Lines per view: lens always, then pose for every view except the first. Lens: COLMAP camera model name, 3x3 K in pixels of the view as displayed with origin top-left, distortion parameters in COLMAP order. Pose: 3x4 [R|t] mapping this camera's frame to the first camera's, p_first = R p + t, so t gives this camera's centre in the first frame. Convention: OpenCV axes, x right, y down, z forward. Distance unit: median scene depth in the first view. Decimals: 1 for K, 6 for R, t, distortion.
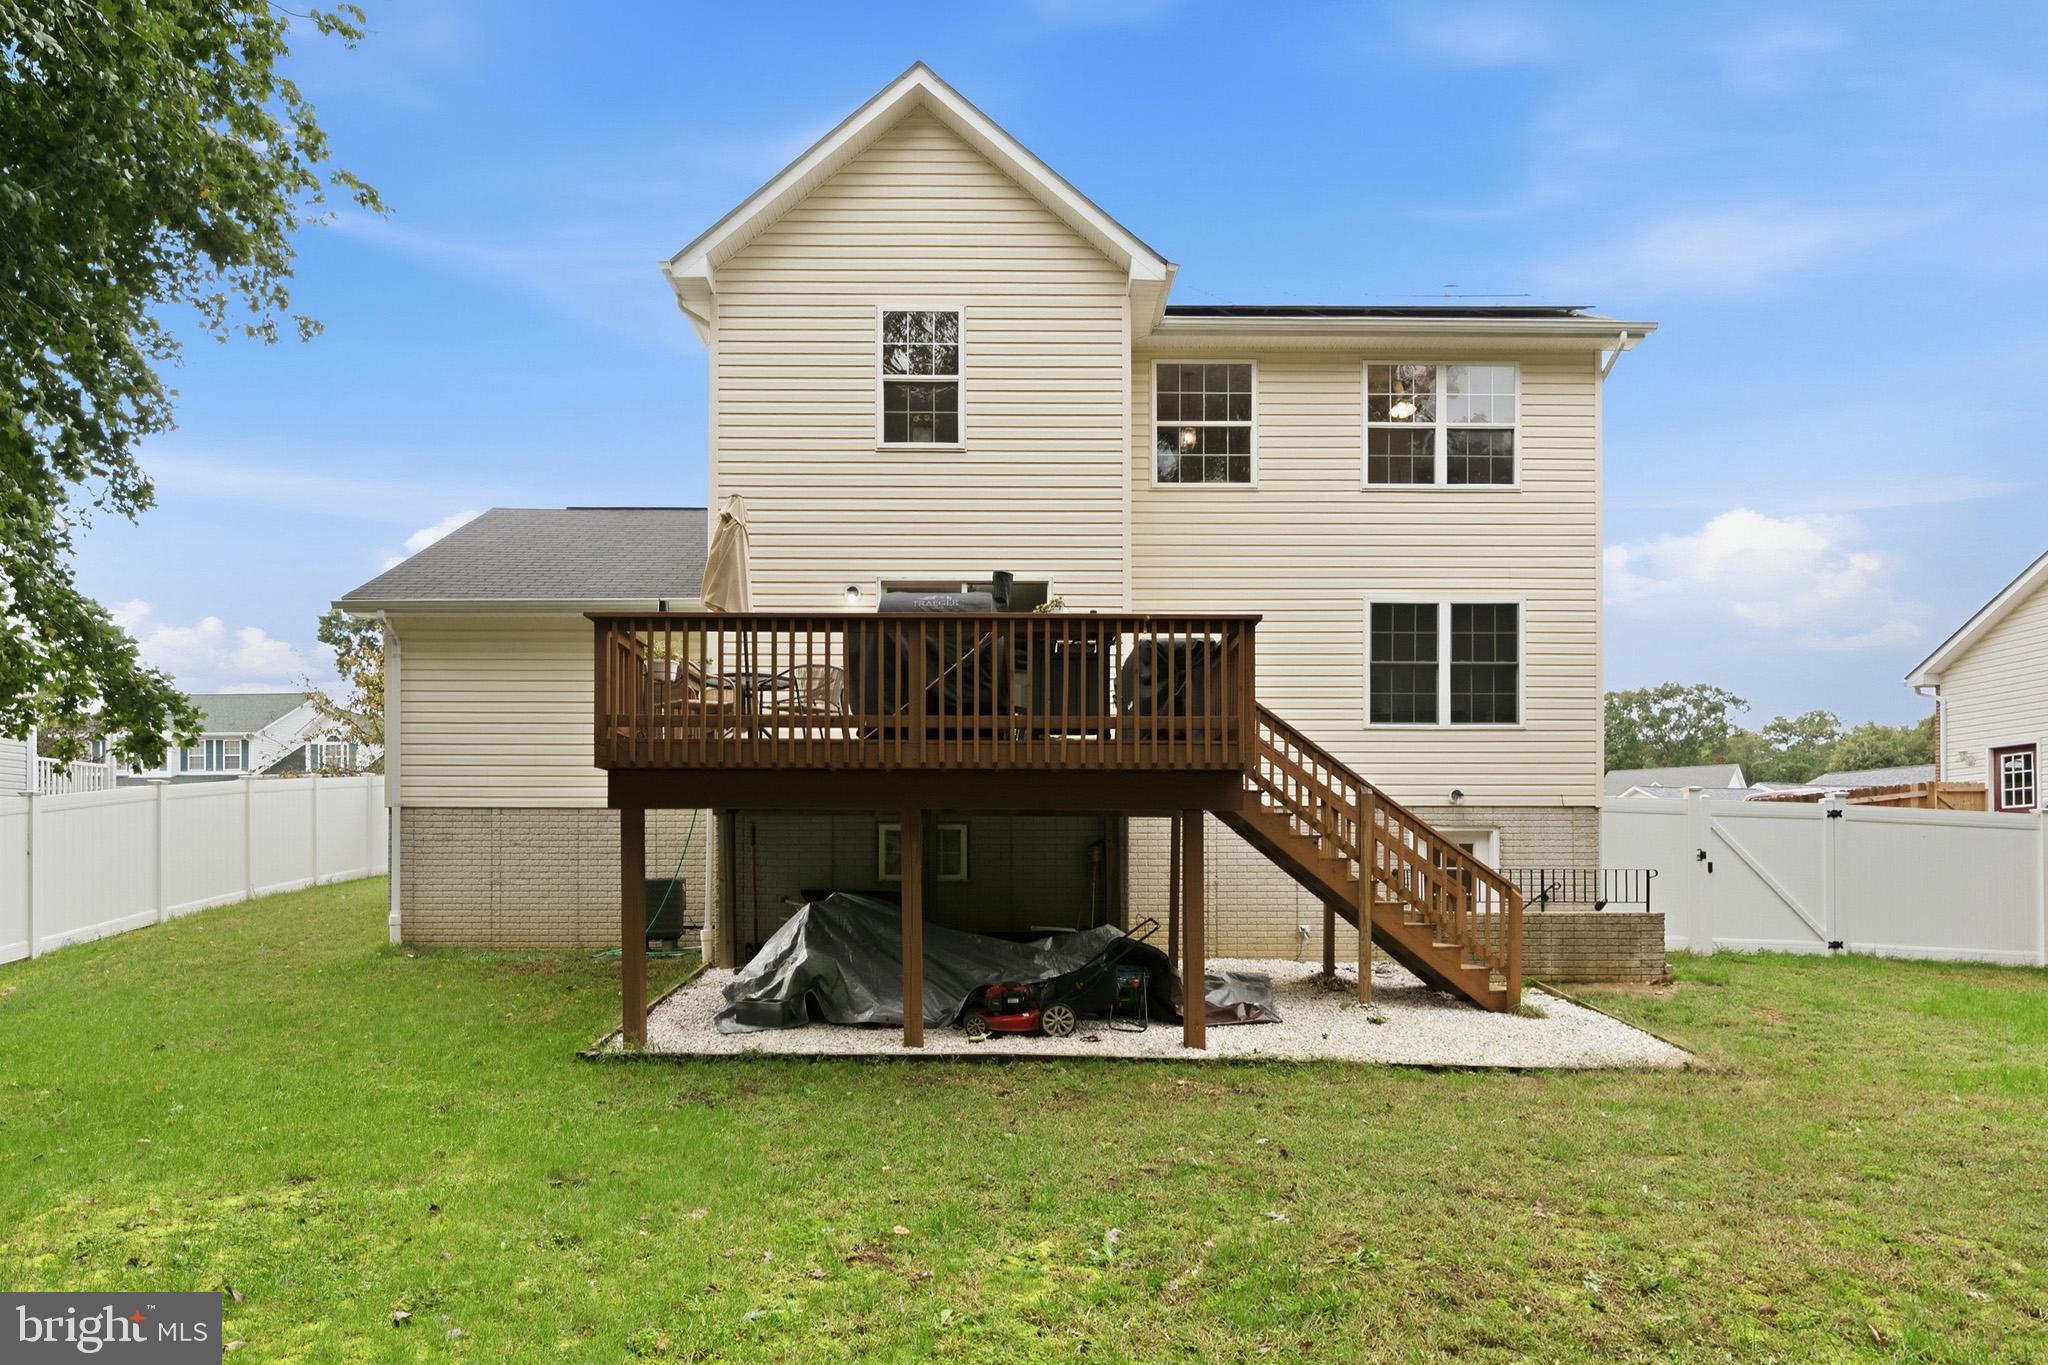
lens RADIAL K [[1193.4, 0, 1051.5], [0, 1193.4, 860.2], [0, 0, 1]] dist [-0.001872, 0.000519]
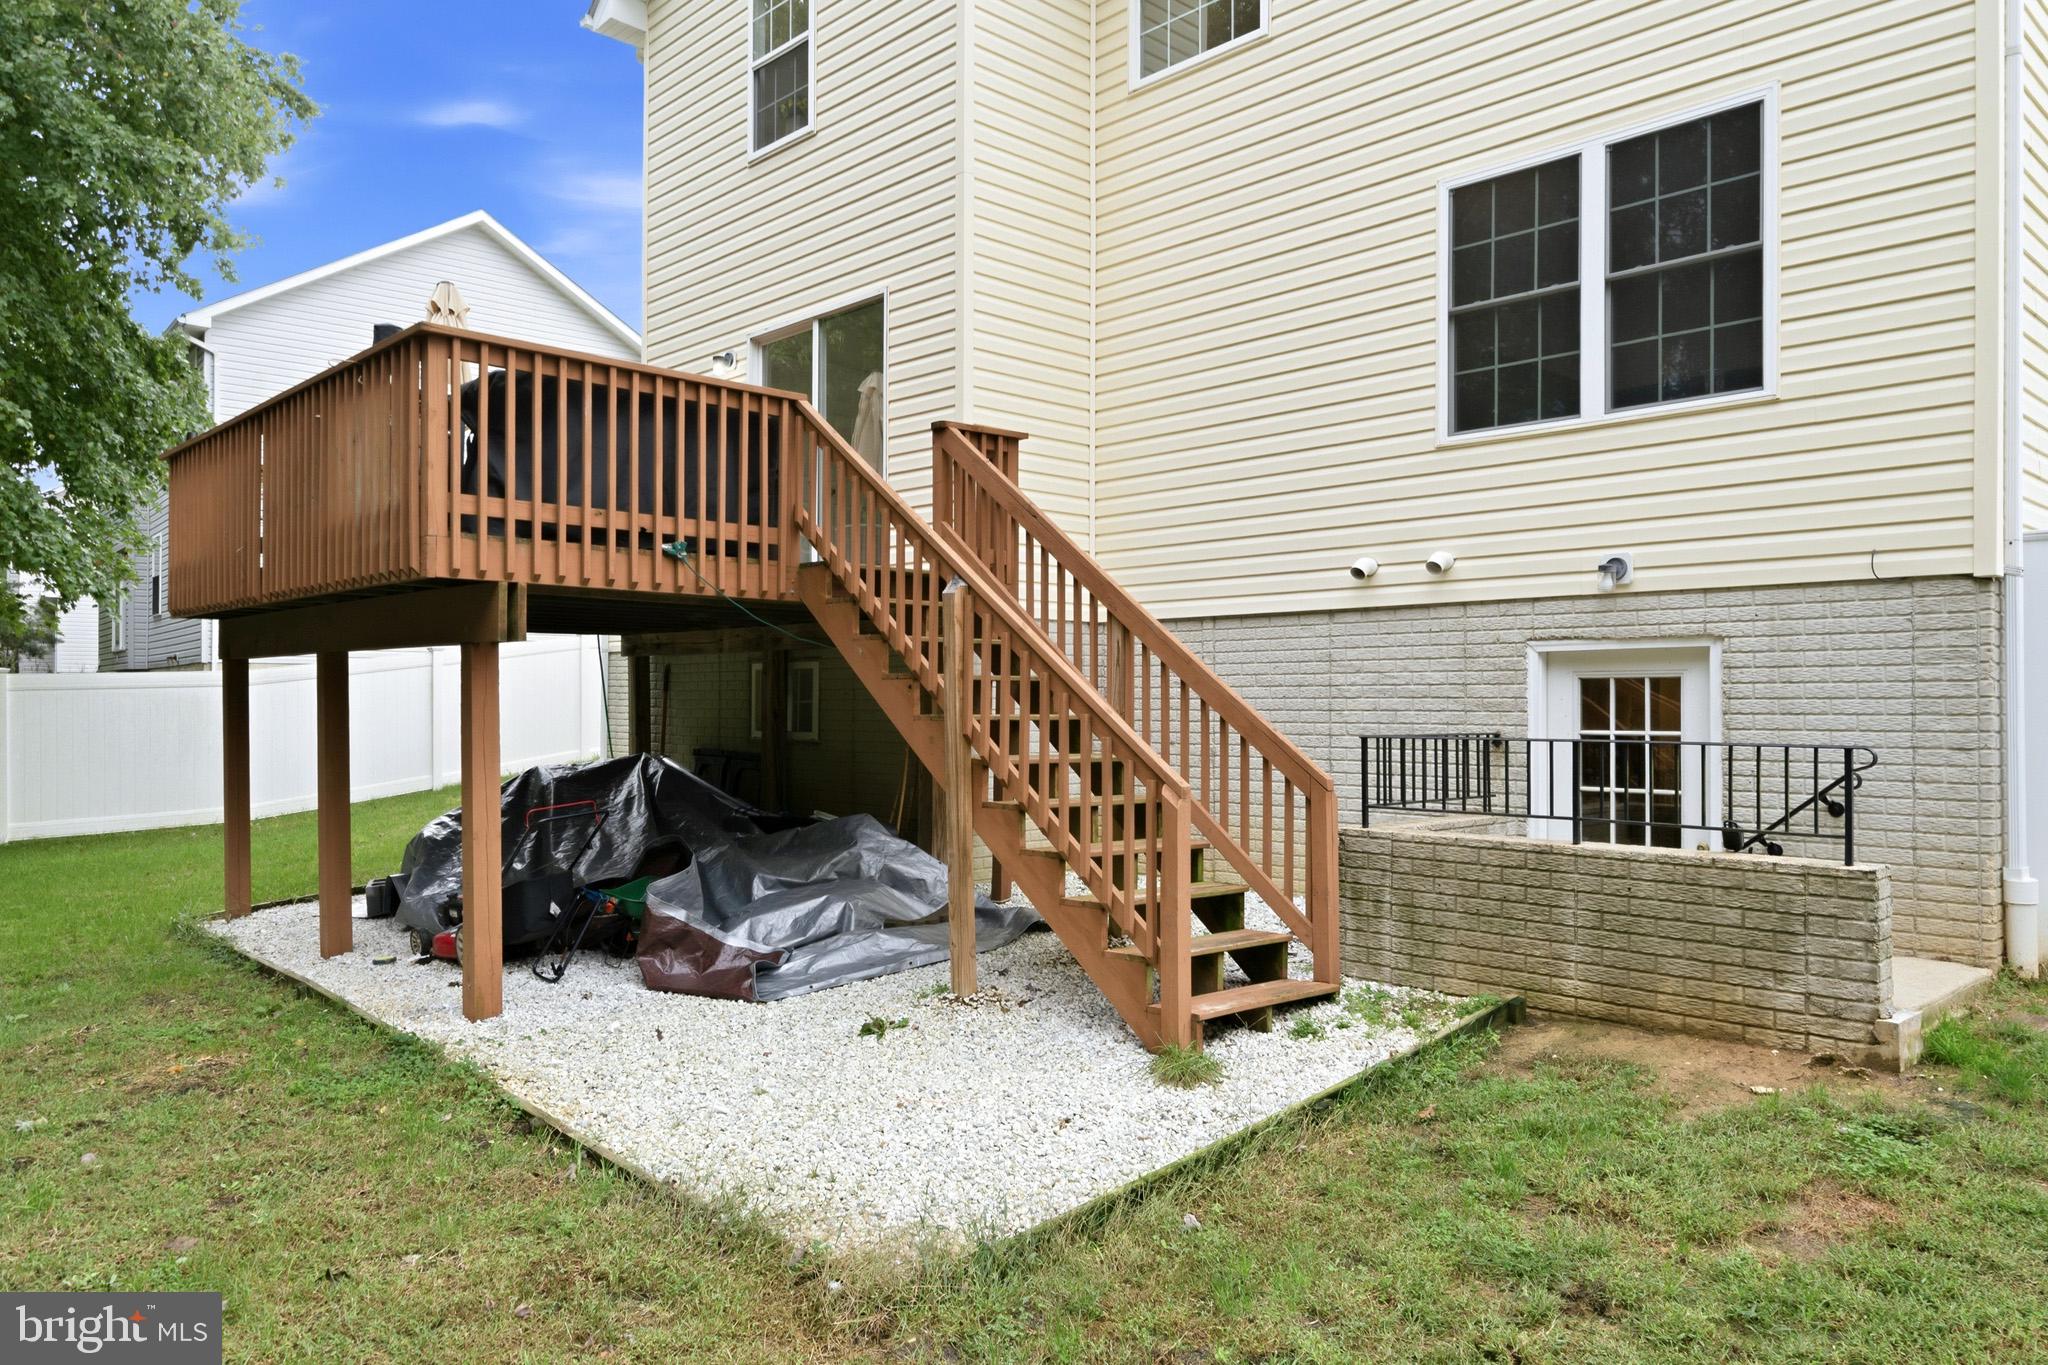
lens RADIAL K [[1482.0, 0, 1018.4], [0, 1482.0, 689.1], [0, 0, 1]] dist [0.002910, -0.004735]
pose [[0.665367, -0.006109, -0.746491, 0.603801], [0.005360, 0.999980, -0.003406, -0.008996], [0.746497, -0.001735, 0.665387, 0.460990]]
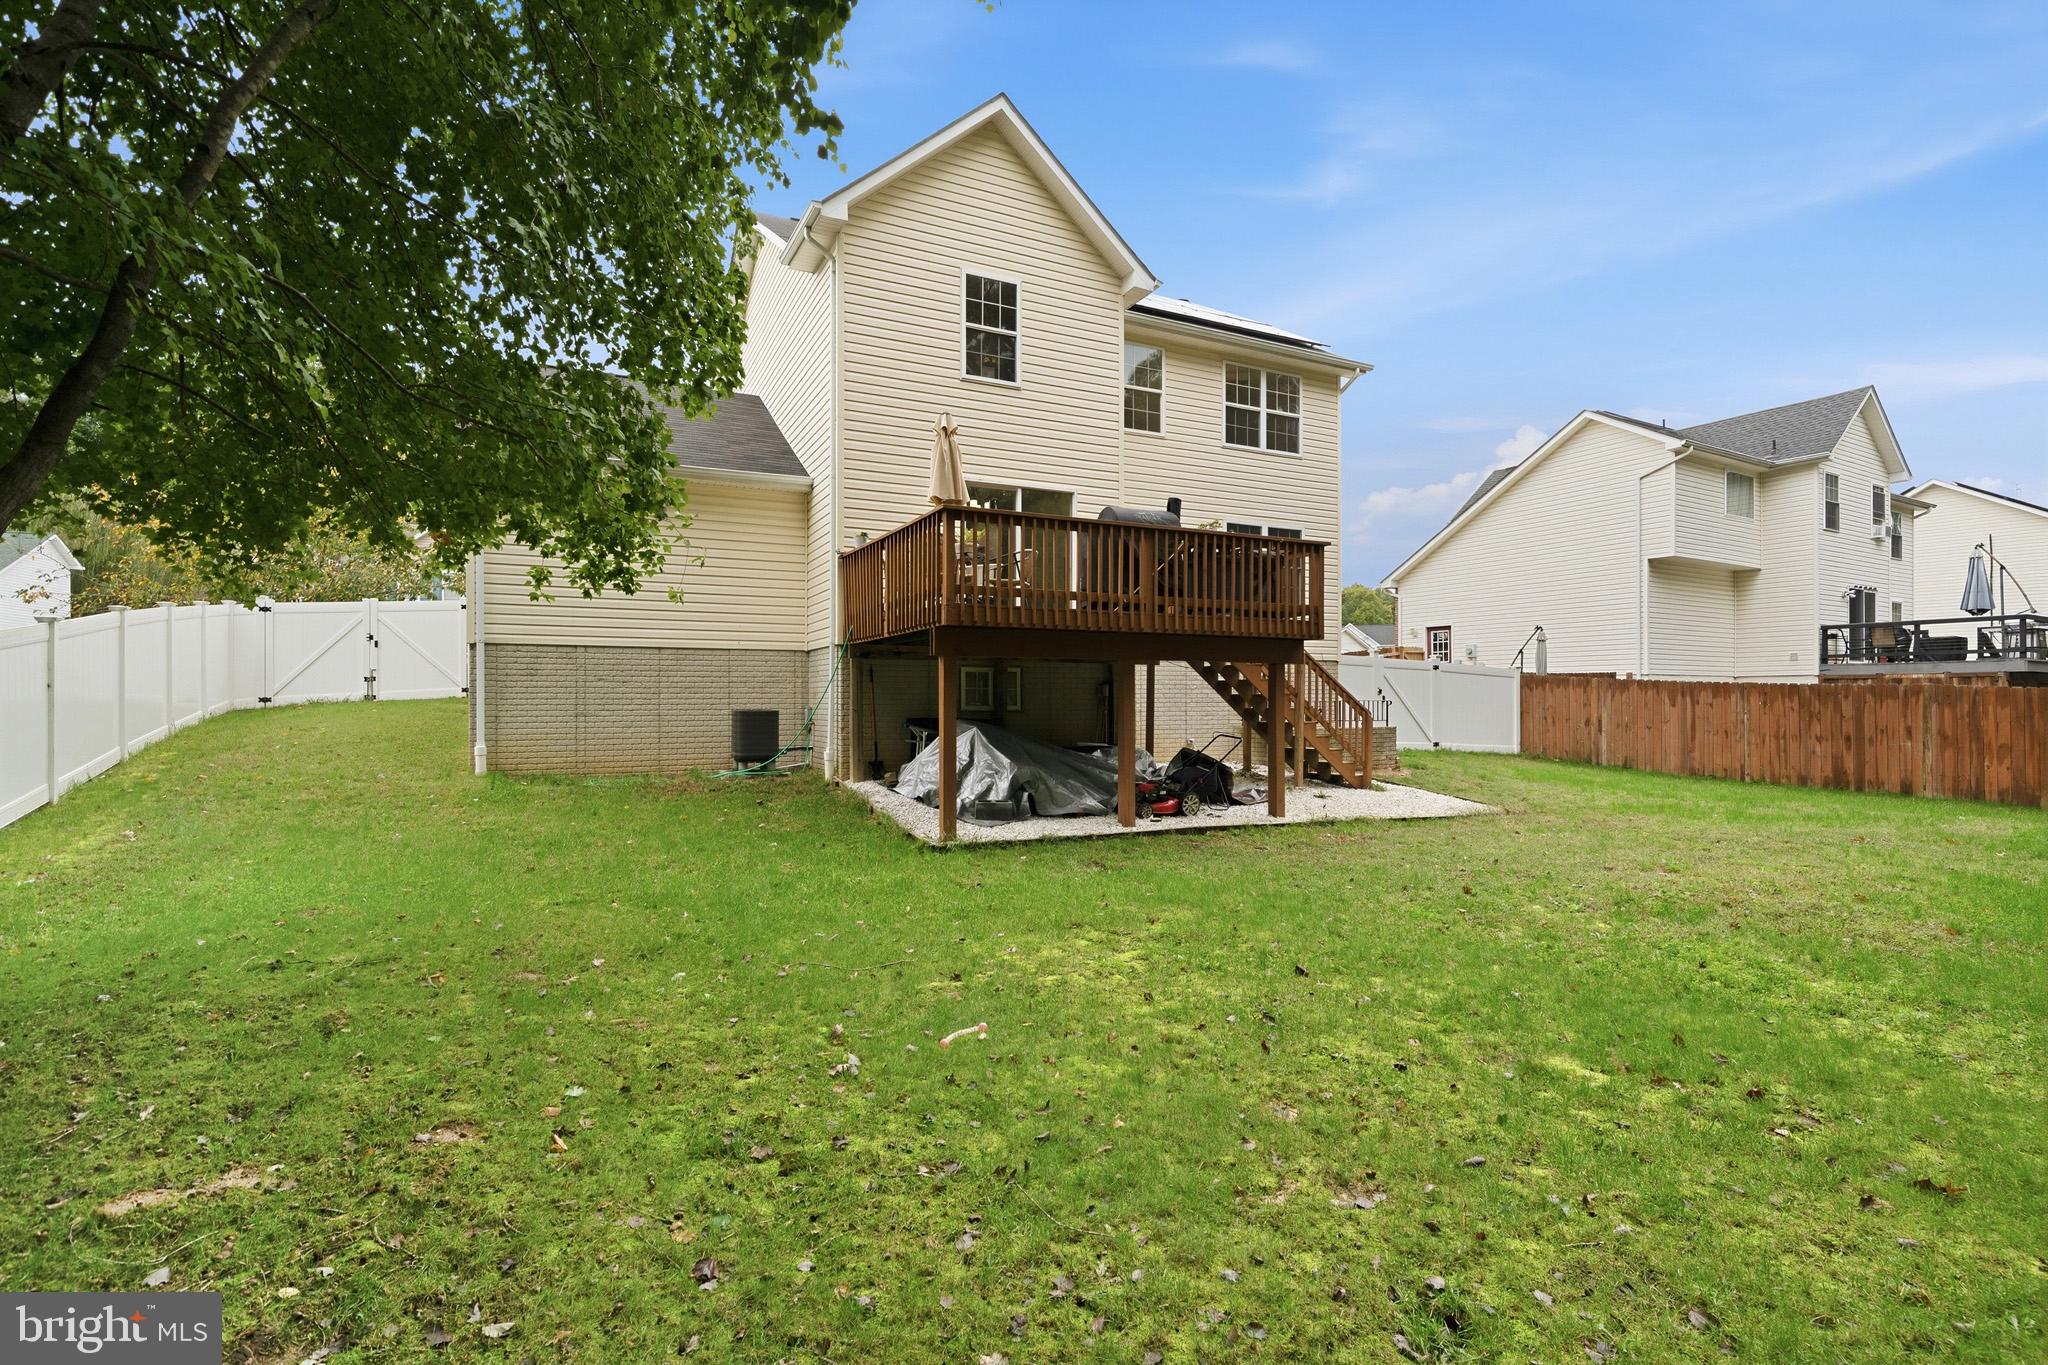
lens RADIAL K [[997.8, 0, 1026.4], [0, 997.8, 693.2], [0, 0, 1]] dist [0.000579, 0.000088]
pose [[0.890828, 0.001109, 0.454339, -0.526261], [-0.002489, 0.999994, 0.002441, -0.004127], [-0.454334, -0.003305, 0.890826, -0.002852]]
